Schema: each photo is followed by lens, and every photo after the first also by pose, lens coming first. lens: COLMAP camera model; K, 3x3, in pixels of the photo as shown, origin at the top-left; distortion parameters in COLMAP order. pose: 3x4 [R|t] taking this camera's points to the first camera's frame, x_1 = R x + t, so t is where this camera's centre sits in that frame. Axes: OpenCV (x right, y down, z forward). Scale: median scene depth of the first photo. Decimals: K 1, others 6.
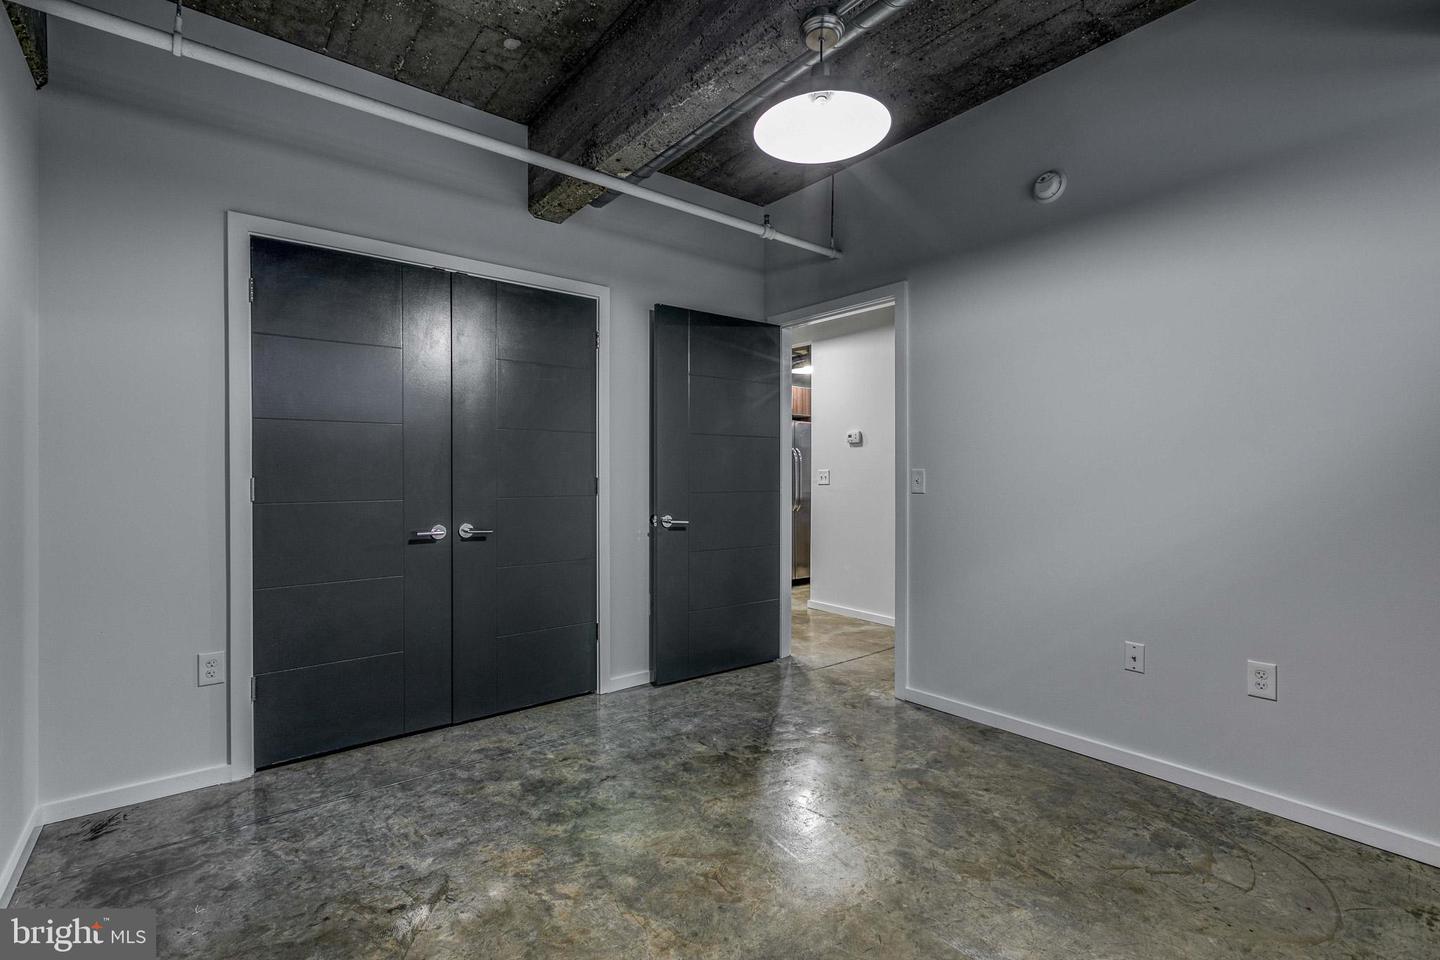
lens RADIAL K [[649.0, 0, 712.5], [0, 649.0, 476.2], [0, 0, 1]] dist [0.000704, -0.000180]
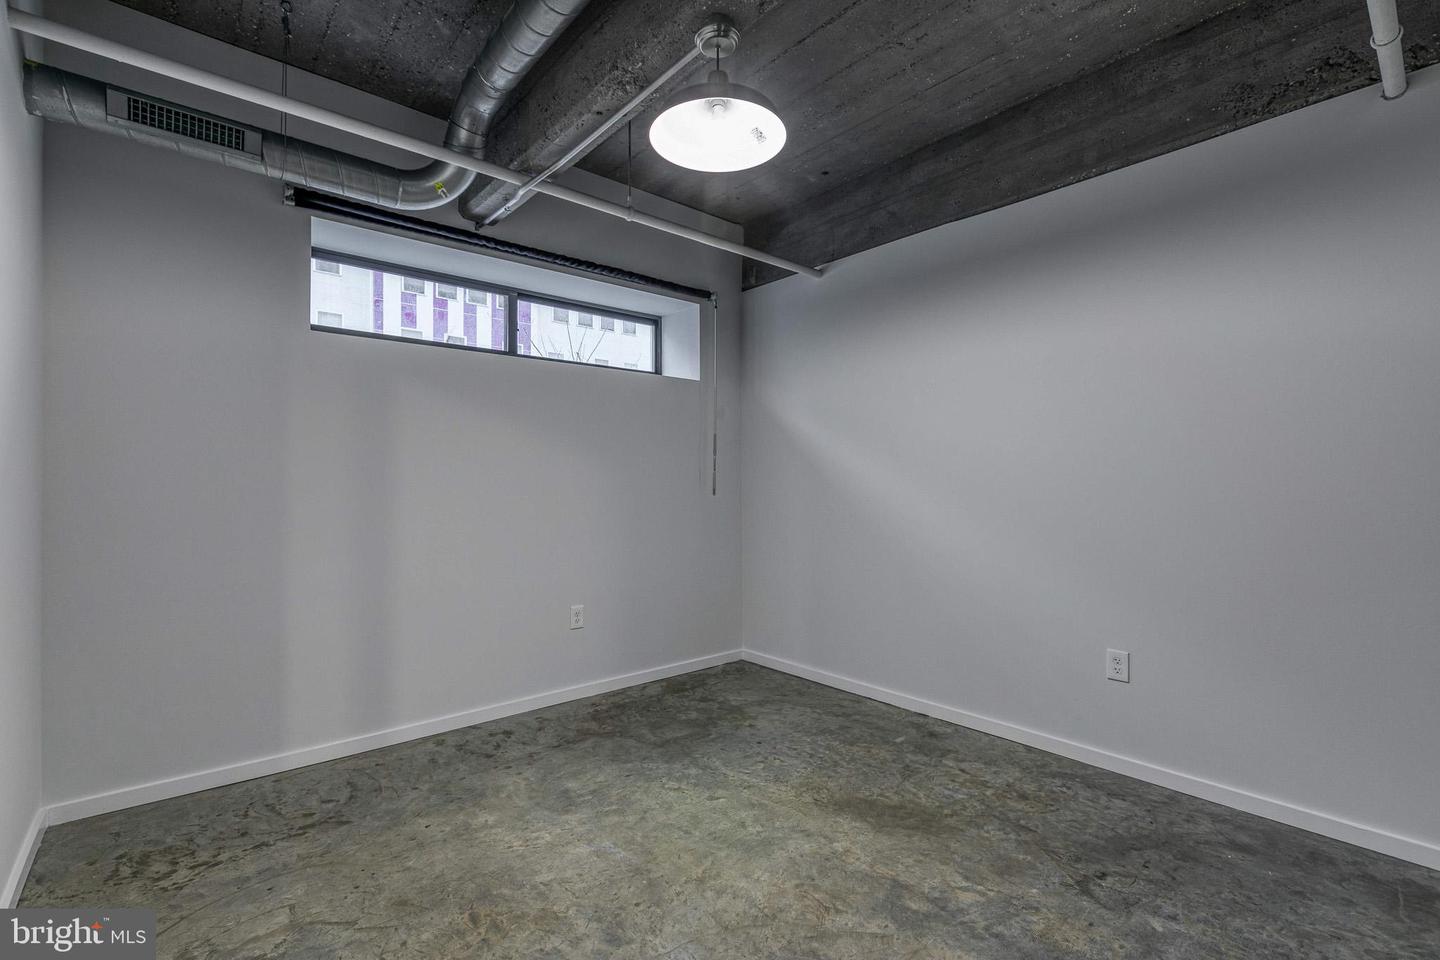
lens RADIAL K [[629.5, 0, 720.0], [0, 629.5, 480.0], [0, 0, 1]] dist [-0.002255, -0.000494]
pose [[-0.998951, -0.000523, -0.045790, 0.156605], [-0.000444, 0.999998, -0.001736, -0.008078], [0.045791, -0.001714, -0.998950, 1.476158]]
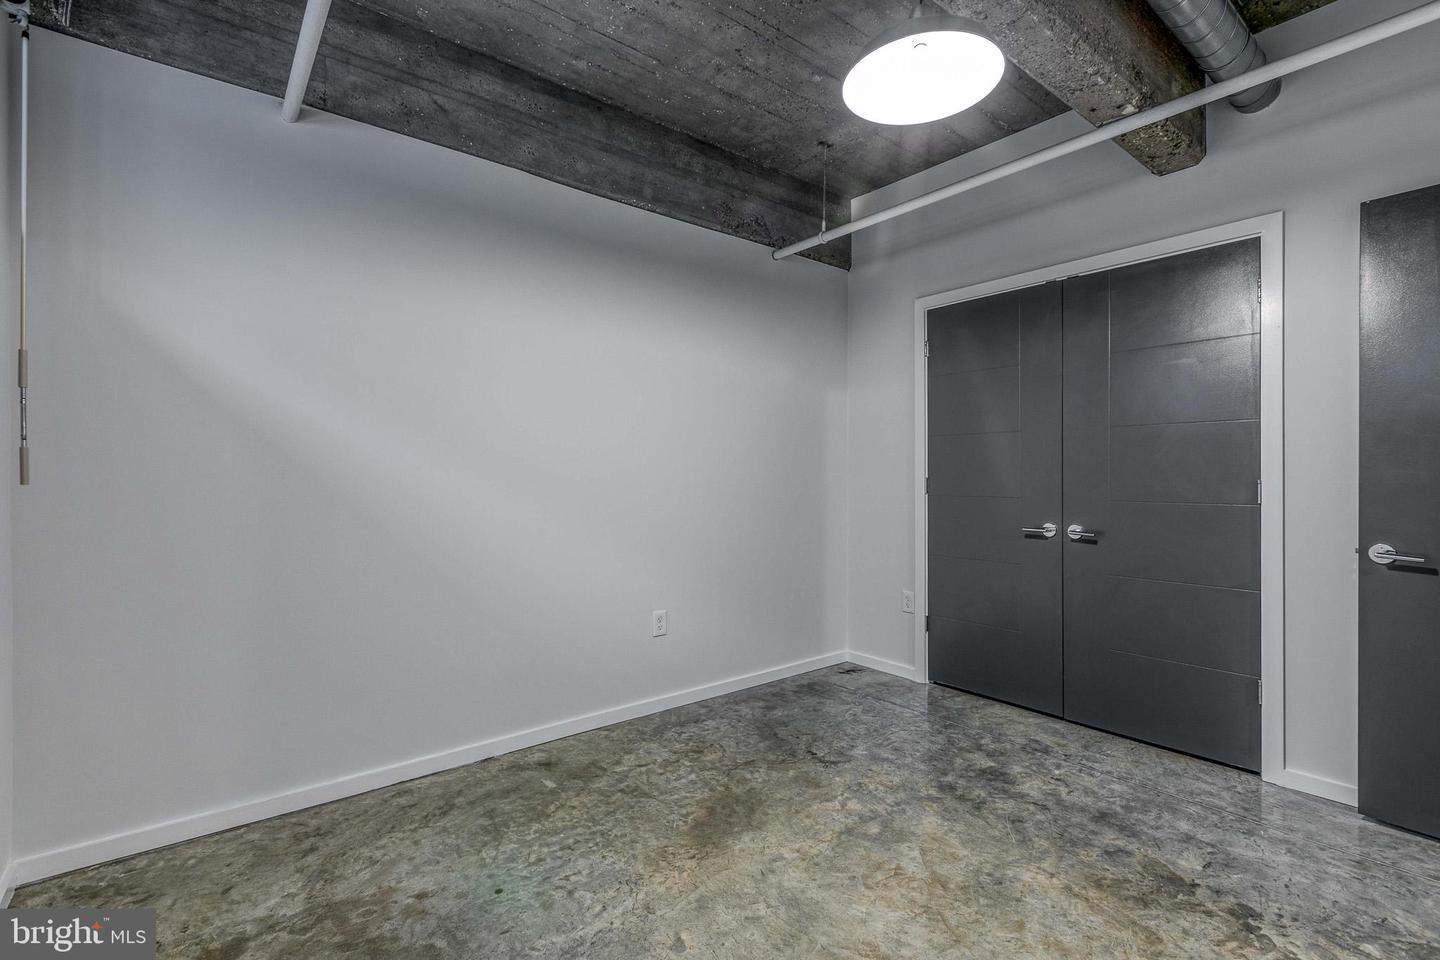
lens RADIAL K [[658.9, 0, 710.2], [0, 658.9, 475.2], [0, 0, 1]] dist [-0.000866, -0.000794]
pose [[-0.003829, 0.000940, -0.999992, 0.793349], [-0.004139, 0.999991, 0.000955, -0.002593], [0.999984, 0.004142, -0.003825, 0.545986]]
